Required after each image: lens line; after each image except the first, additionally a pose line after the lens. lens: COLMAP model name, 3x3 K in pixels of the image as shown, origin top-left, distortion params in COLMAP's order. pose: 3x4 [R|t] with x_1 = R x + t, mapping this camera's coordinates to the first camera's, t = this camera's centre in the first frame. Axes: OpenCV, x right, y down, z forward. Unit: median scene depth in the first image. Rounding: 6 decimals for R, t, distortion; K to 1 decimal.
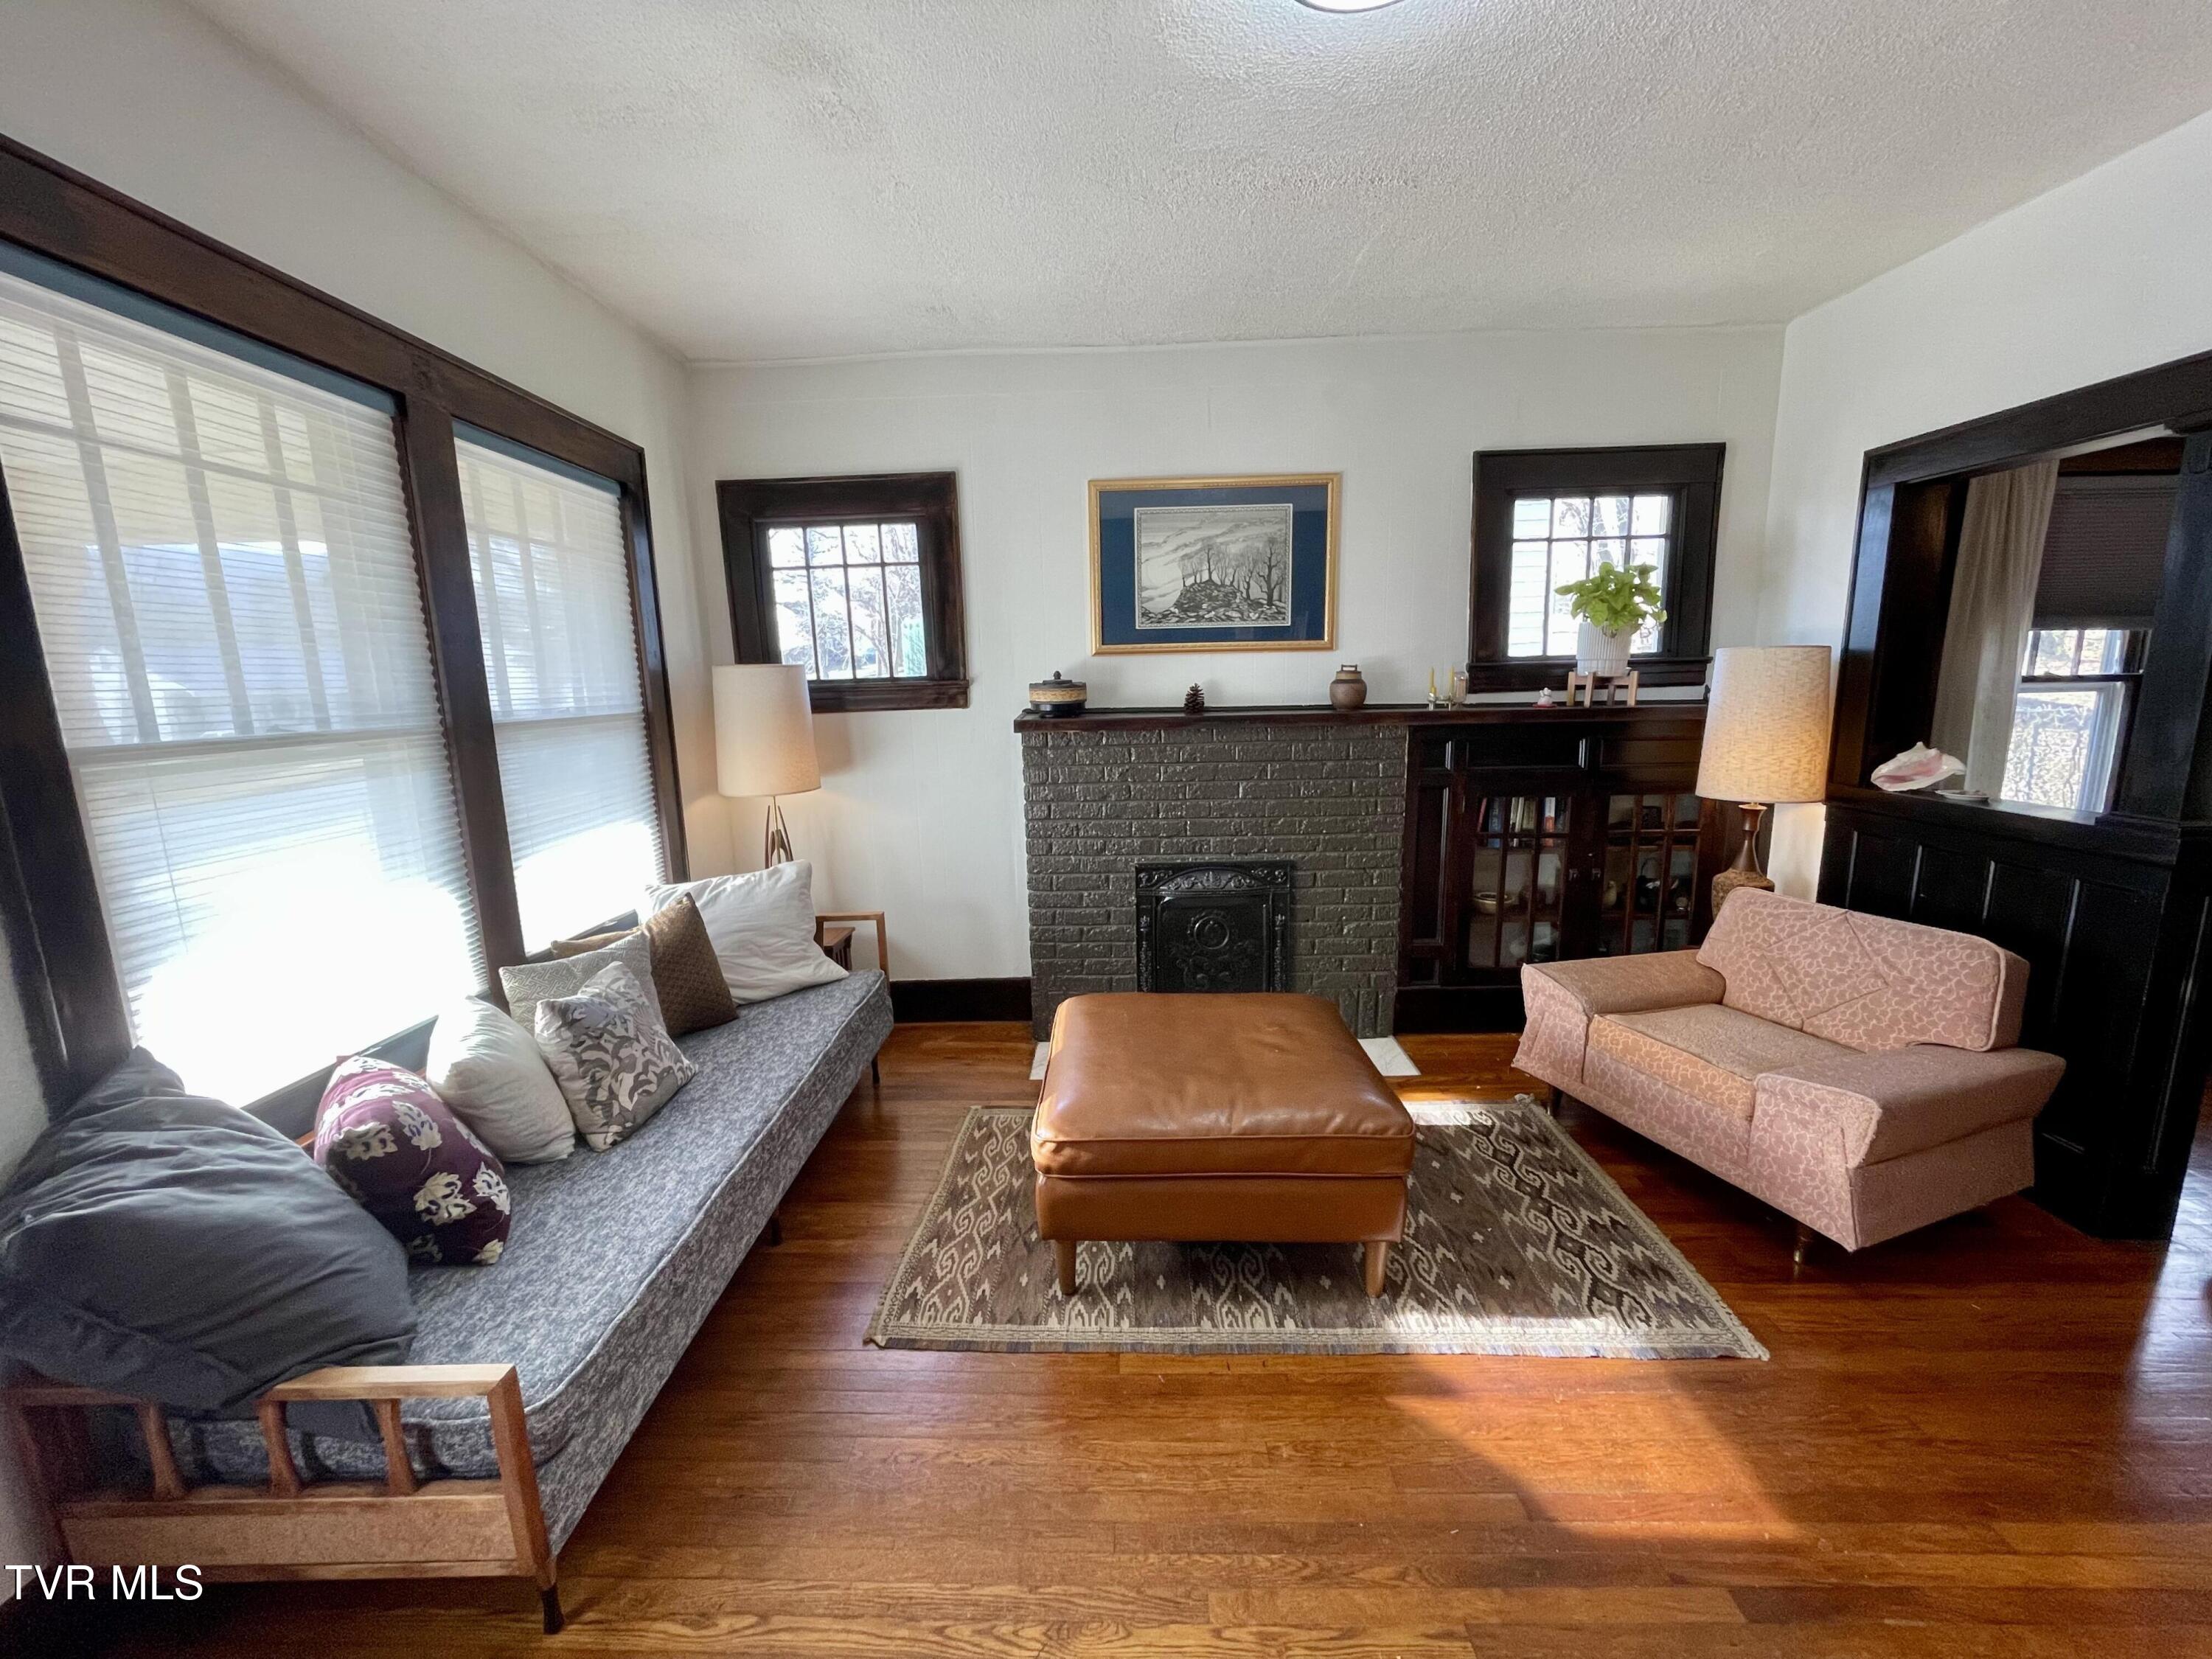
lens RADIAL K [[886.6, 0, 1102.5], [0, 886.6, 825.5], [0, 0, 1]] dist [0.003247, -0.000914]
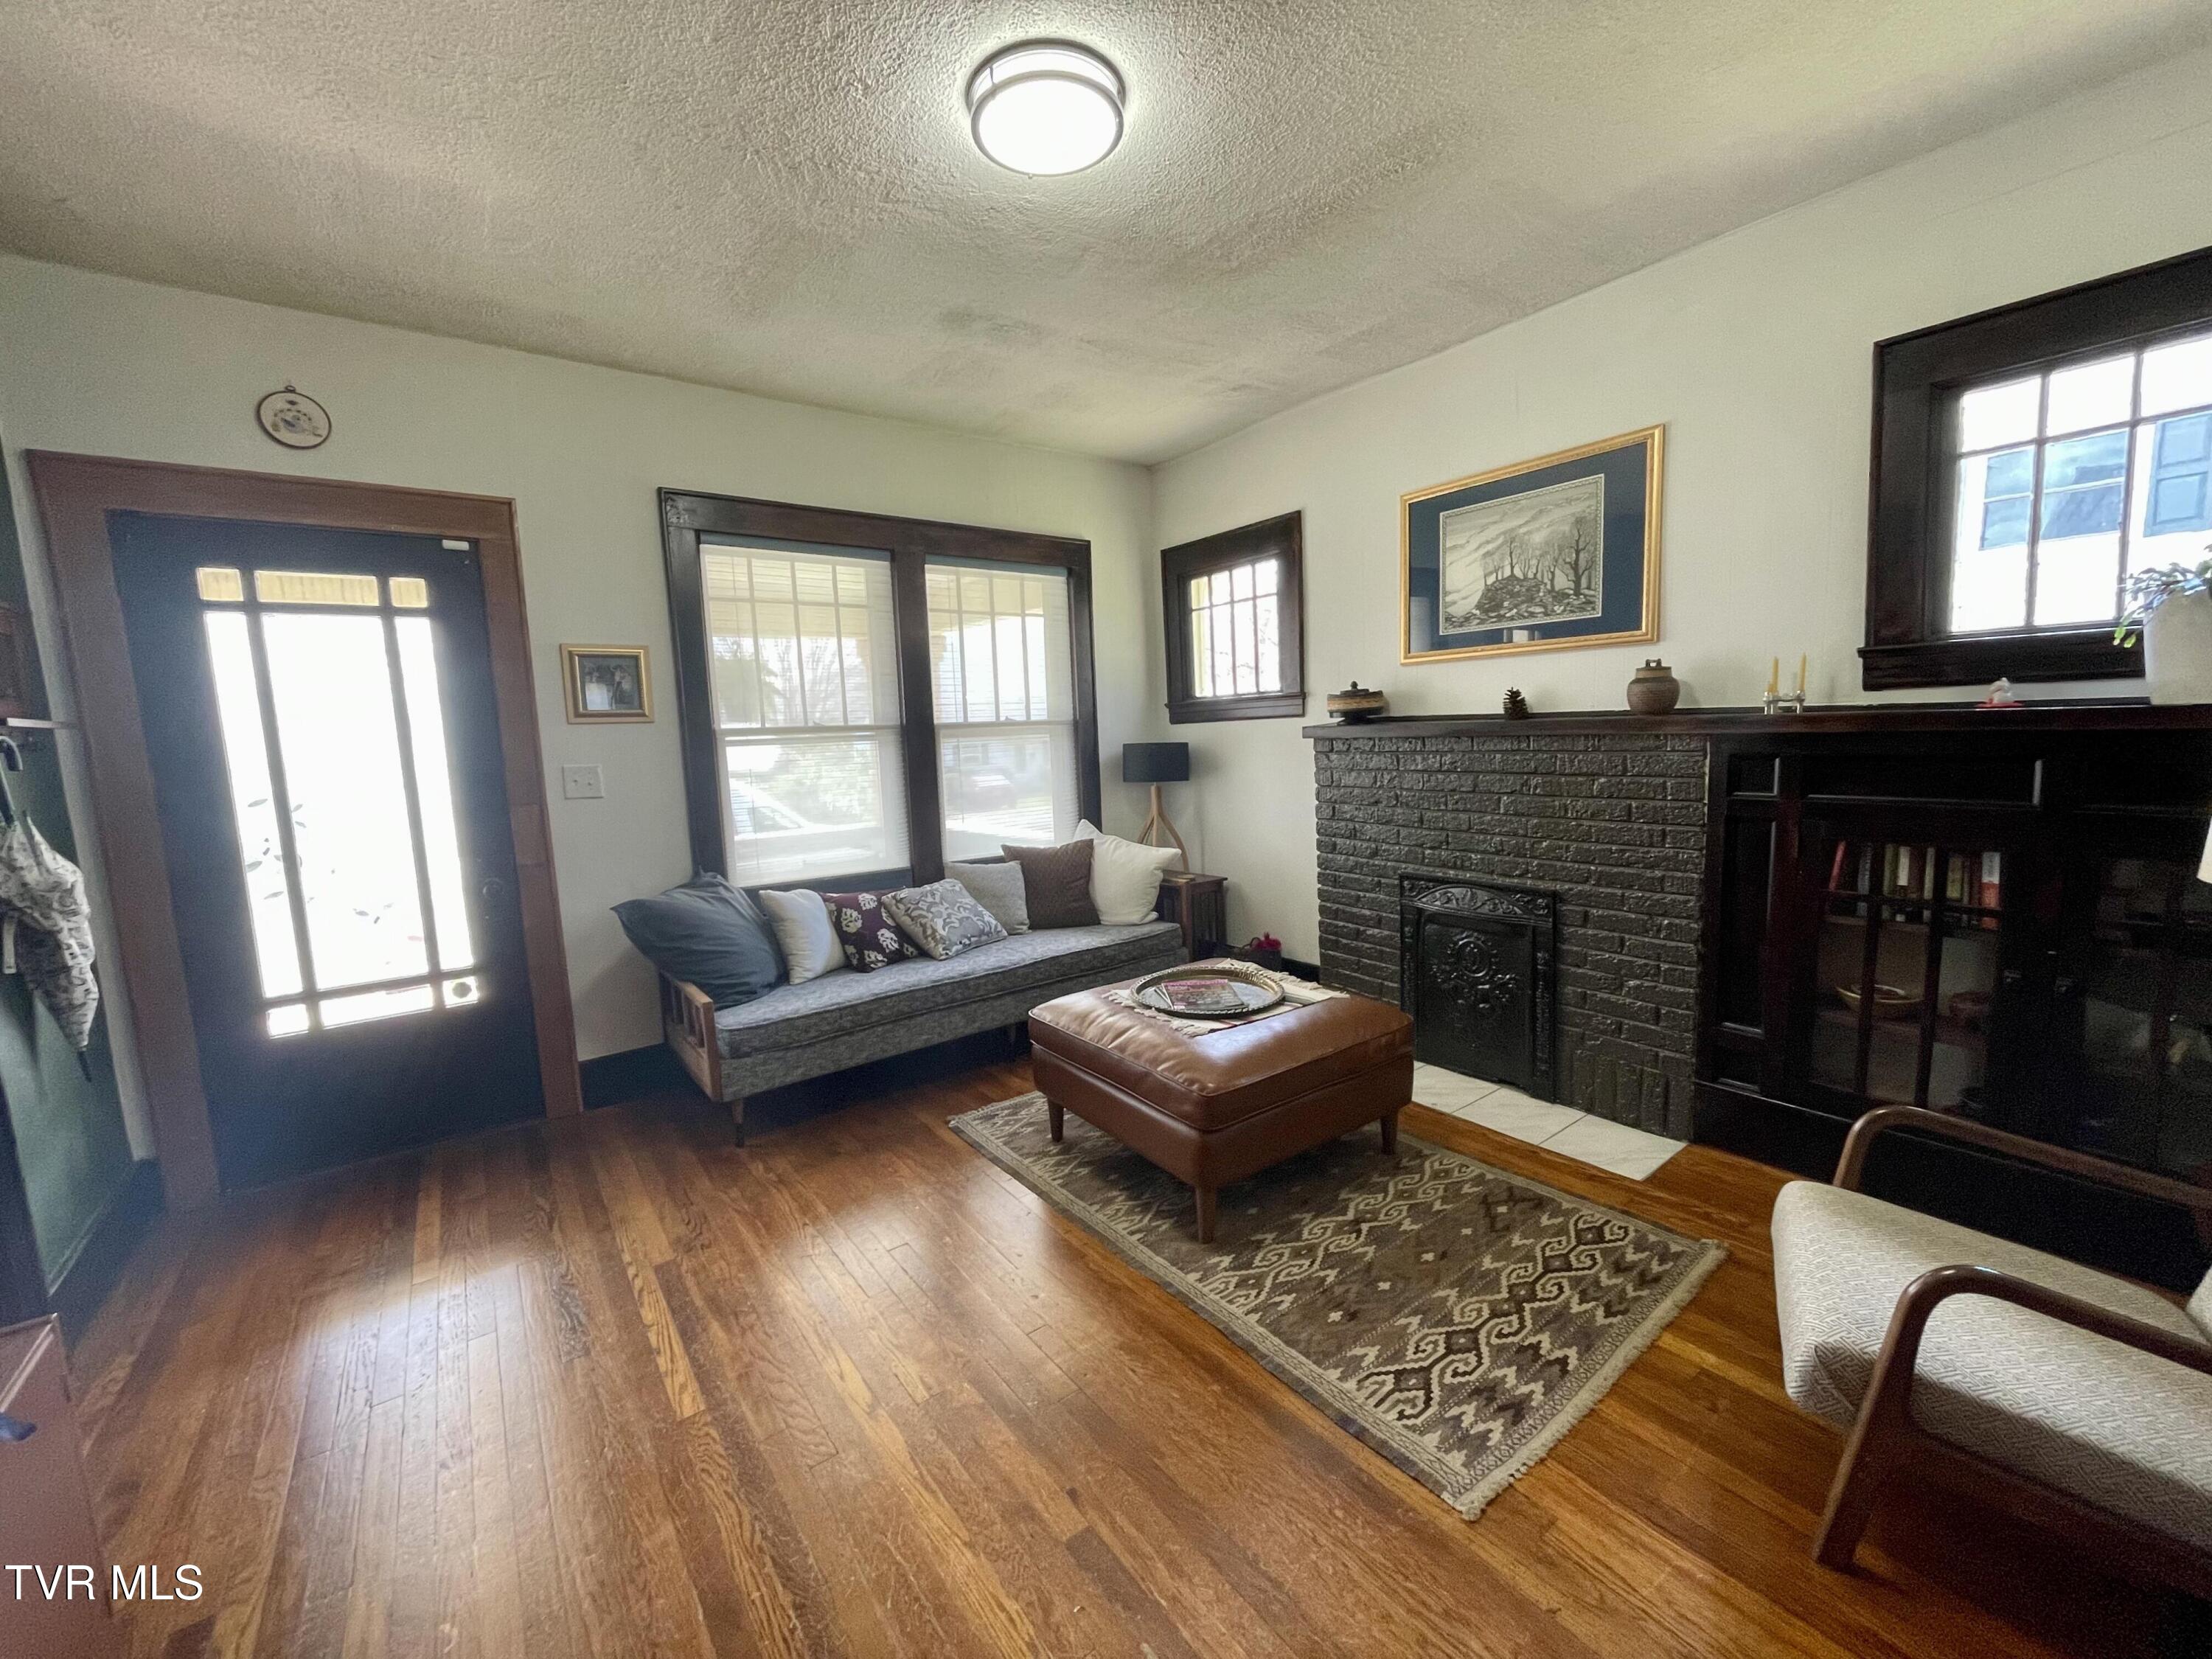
lens RADIAL K [[886.6, 0, 1114.4], [0, 886.6, 833.5], [0, 0, 1]] dist [0.003247, -0.000914]
pose [[0.629736, 0.093878, -0.771116, 0.597730], [-0.104802, 0.993863, 0.035409, -0.001306], [0.769707, 0.058516, 0.635710, 0.117333]]
